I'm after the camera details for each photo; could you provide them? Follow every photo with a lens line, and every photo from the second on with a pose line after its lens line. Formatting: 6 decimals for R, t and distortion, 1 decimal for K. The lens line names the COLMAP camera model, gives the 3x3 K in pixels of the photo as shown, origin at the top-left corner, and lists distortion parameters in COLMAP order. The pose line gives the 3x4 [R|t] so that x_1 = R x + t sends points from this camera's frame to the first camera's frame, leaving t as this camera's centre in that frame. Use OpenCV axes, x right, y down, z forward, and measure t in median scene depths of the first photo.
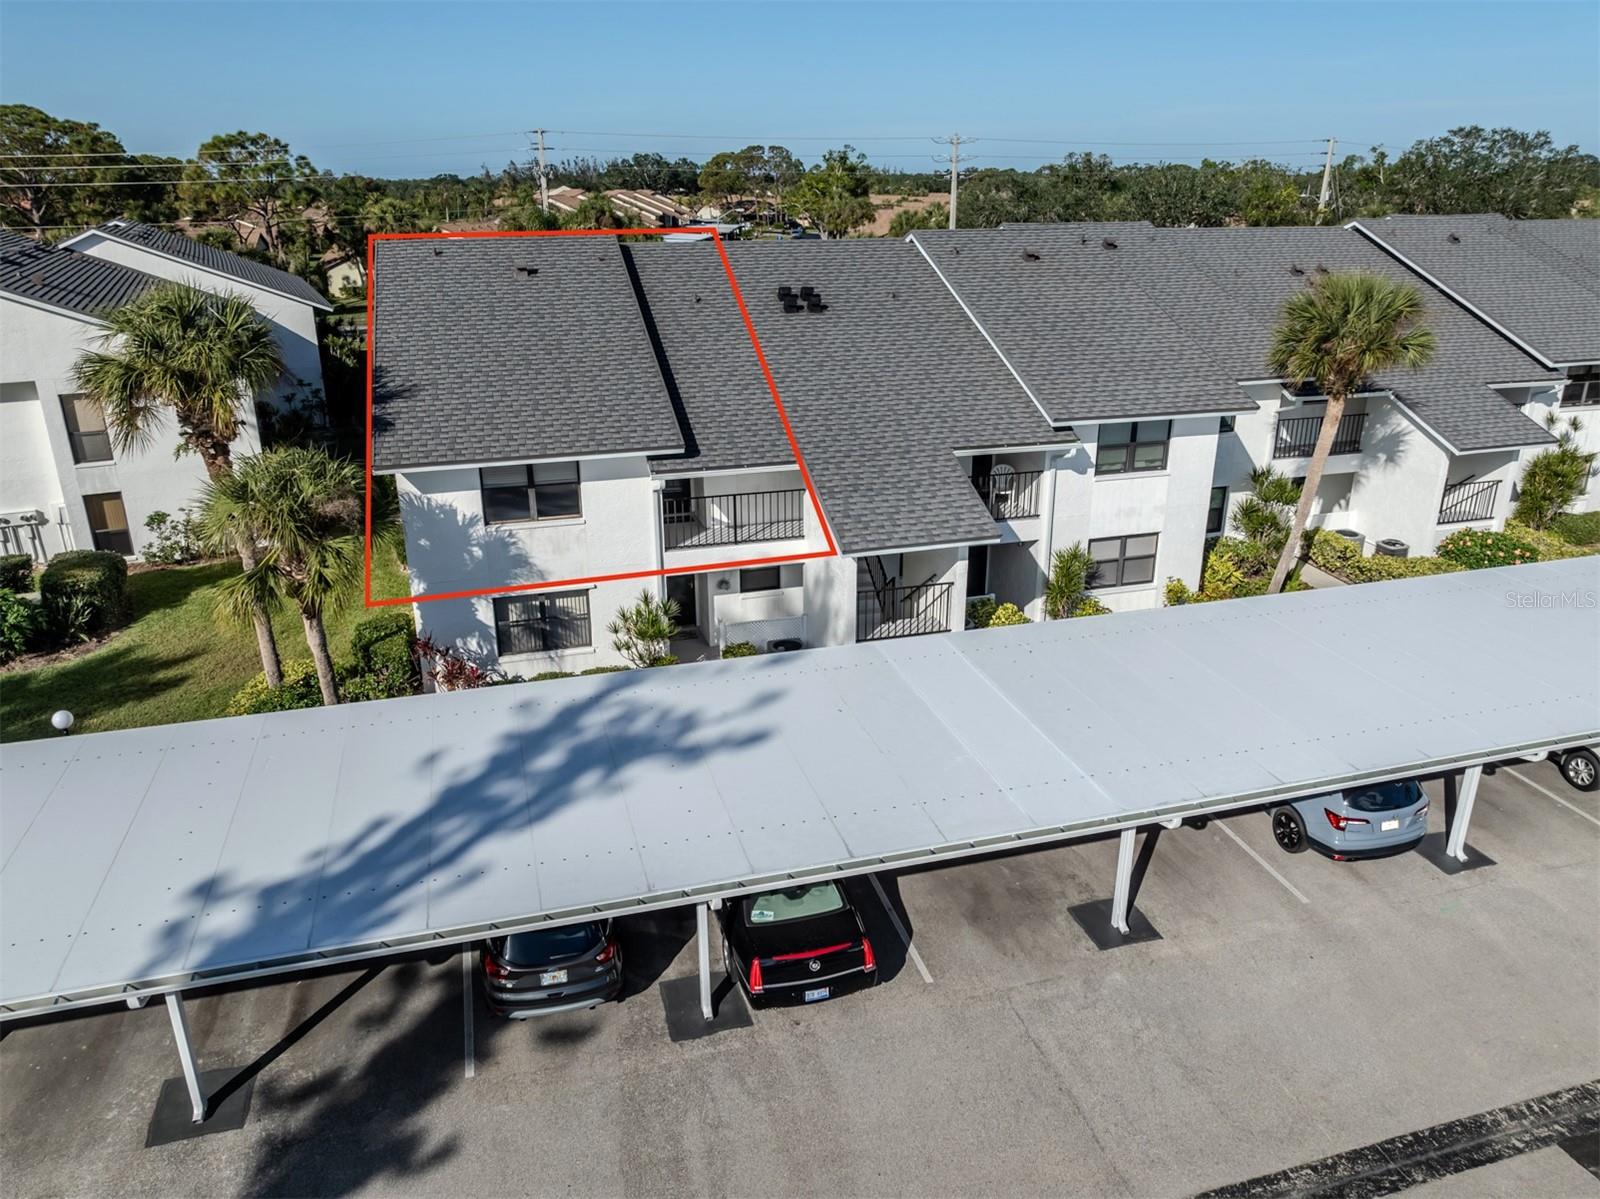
lens RADIAL K [[1105.6, 0, 770.6], [0, 1105.6, 613.4], [0, 0, 1]] dist [0.002599, -0.000739]
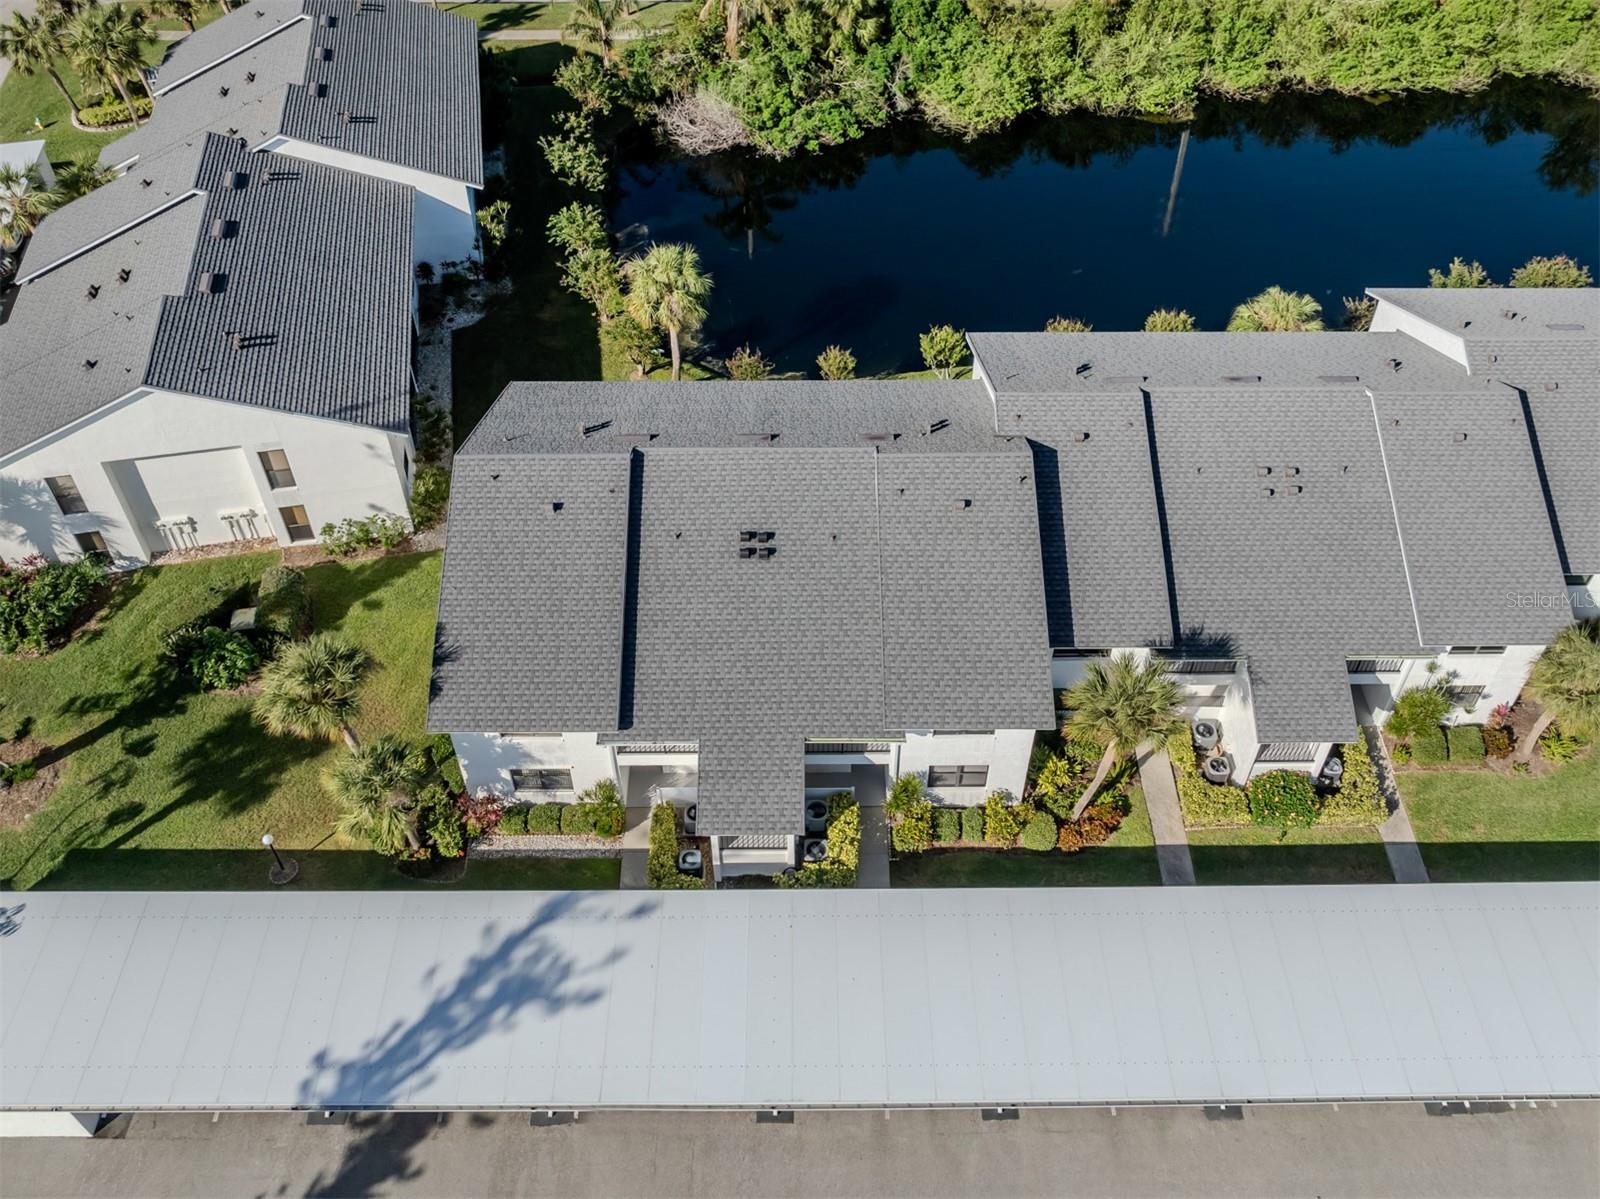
lens RADIAL K [[1257.4, 0, 790.6], [0, 1257.4, 602.7], [0, 0, 1]] dist [-0.014381, 0.012006]
pose [[0.965513, 0.197114, -0.170093, 0.398654], [-0.102917, 0.889051, 0.446090, -1.083559], [0.239152, -0.413200, 0.878676, -0.377006]]
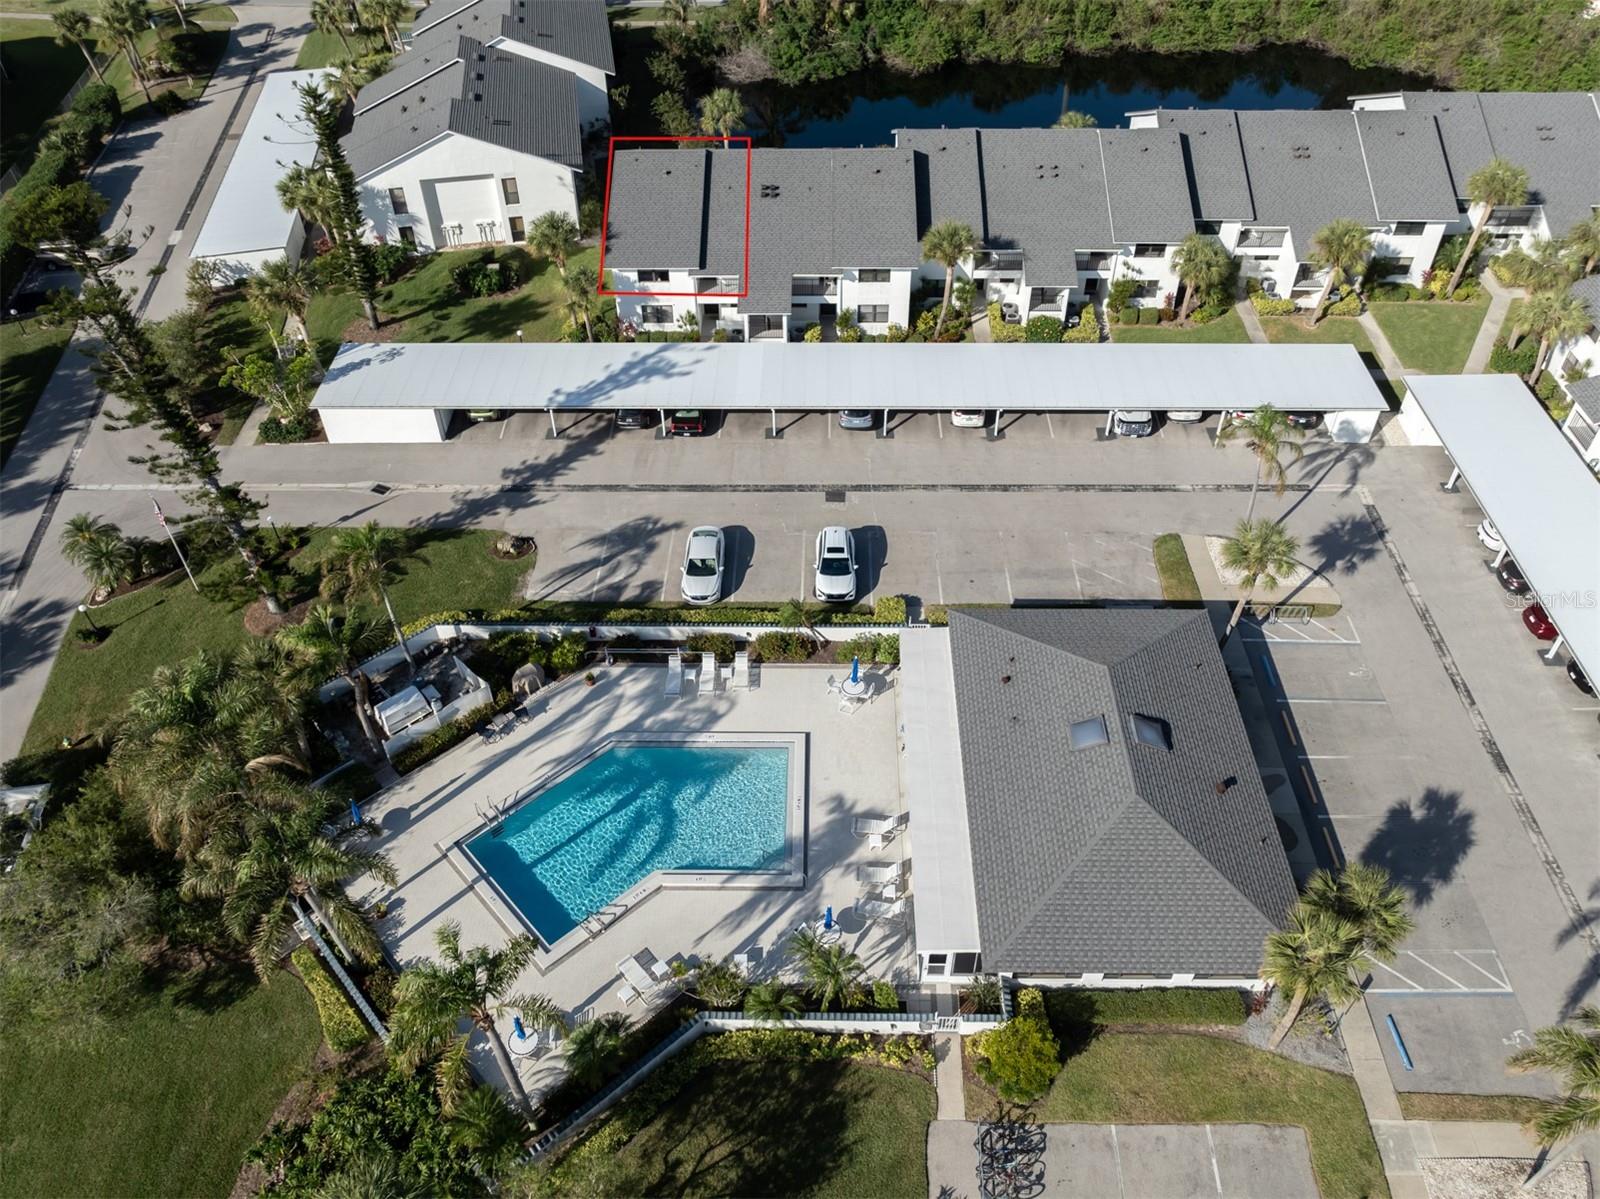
lens RADIAL K [[1105.6, 0, 784.3], [0, 1105.6, 600.4], [0, 0, 1]] dist [0.002599, -0.000739]
pose [[0.958047, 0.199928, -0.205364, 0.935863], [-0.100877, 0.905894, 0.411314, -0.586056], [0.268272, -0.373342, 0.888057, -1.948177]]
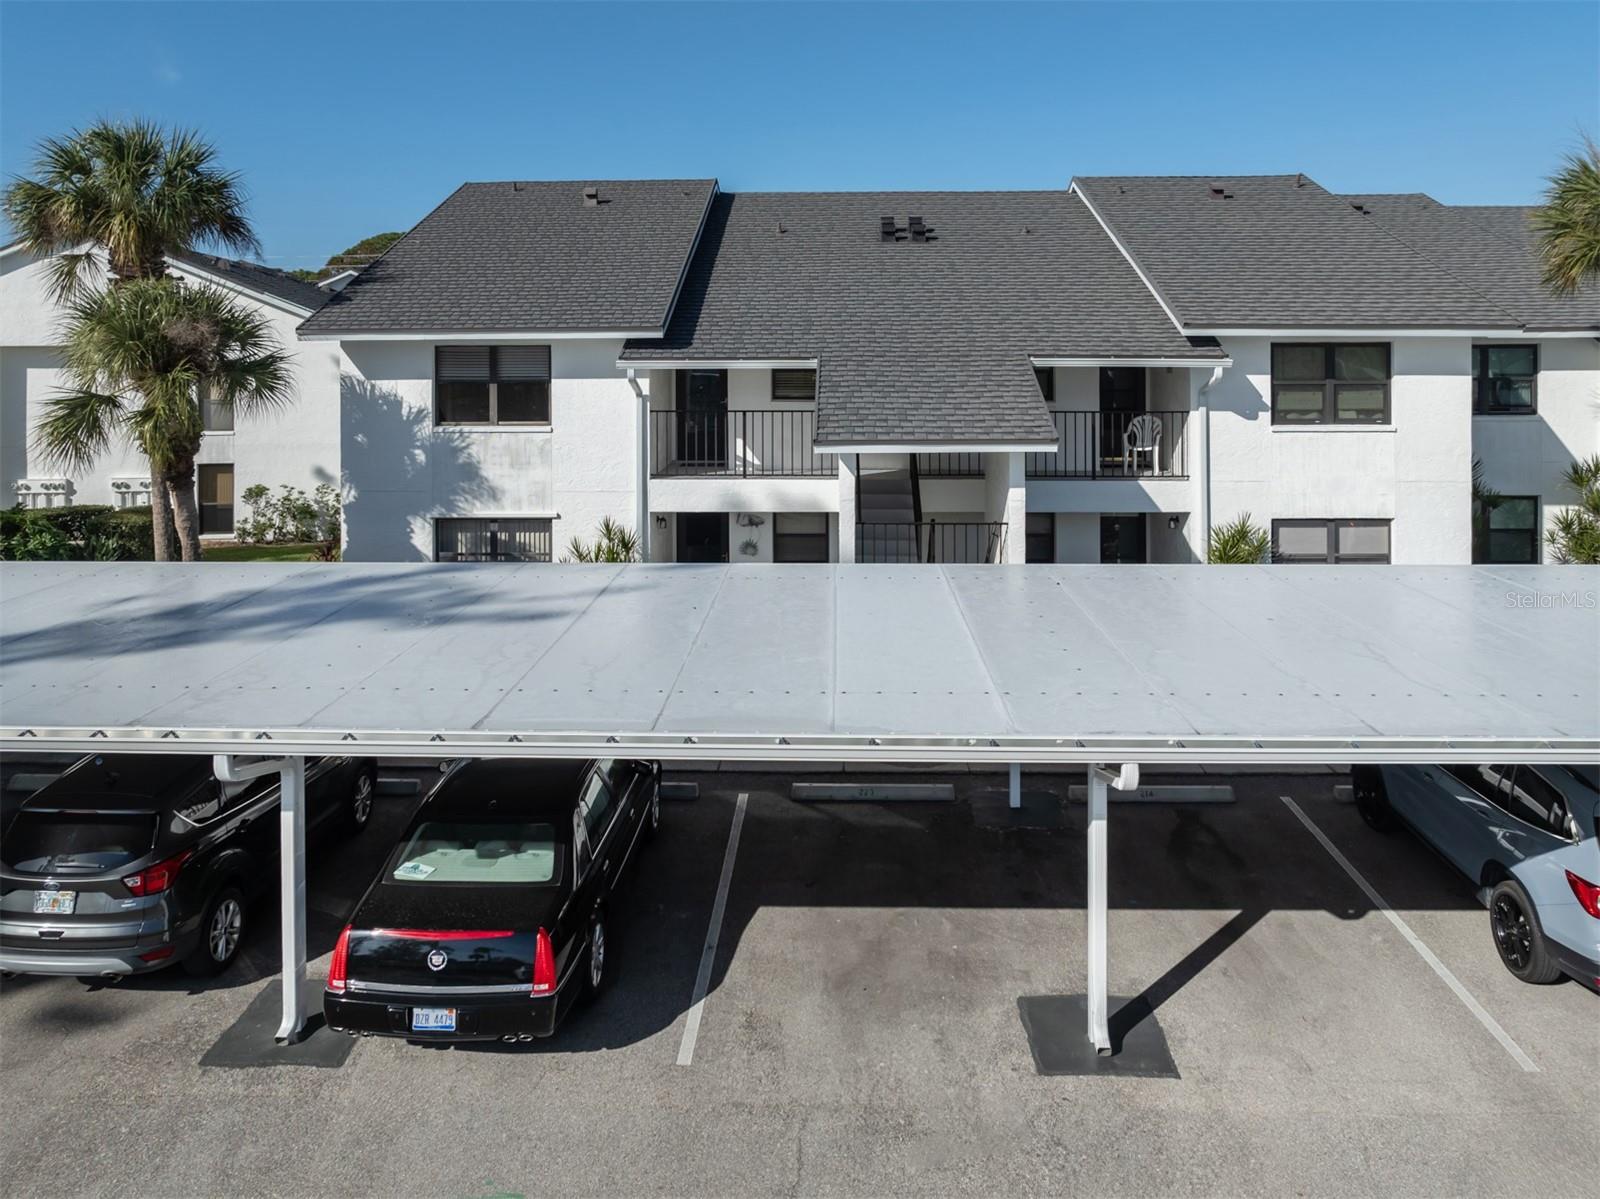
lens RADIAL K [[1183.5, 0, 785.9], [0, 1183.5, 367.1], [0, 0, 1]] dist [-0.005860, -0.007790]
pose [[0.954041, 0.013338, -0.299380, 0.252235], [-0.118914, 0.933841, -0.337343, 0.145247], [0.275074, 0.357440, 0.892508, 0.272459]]
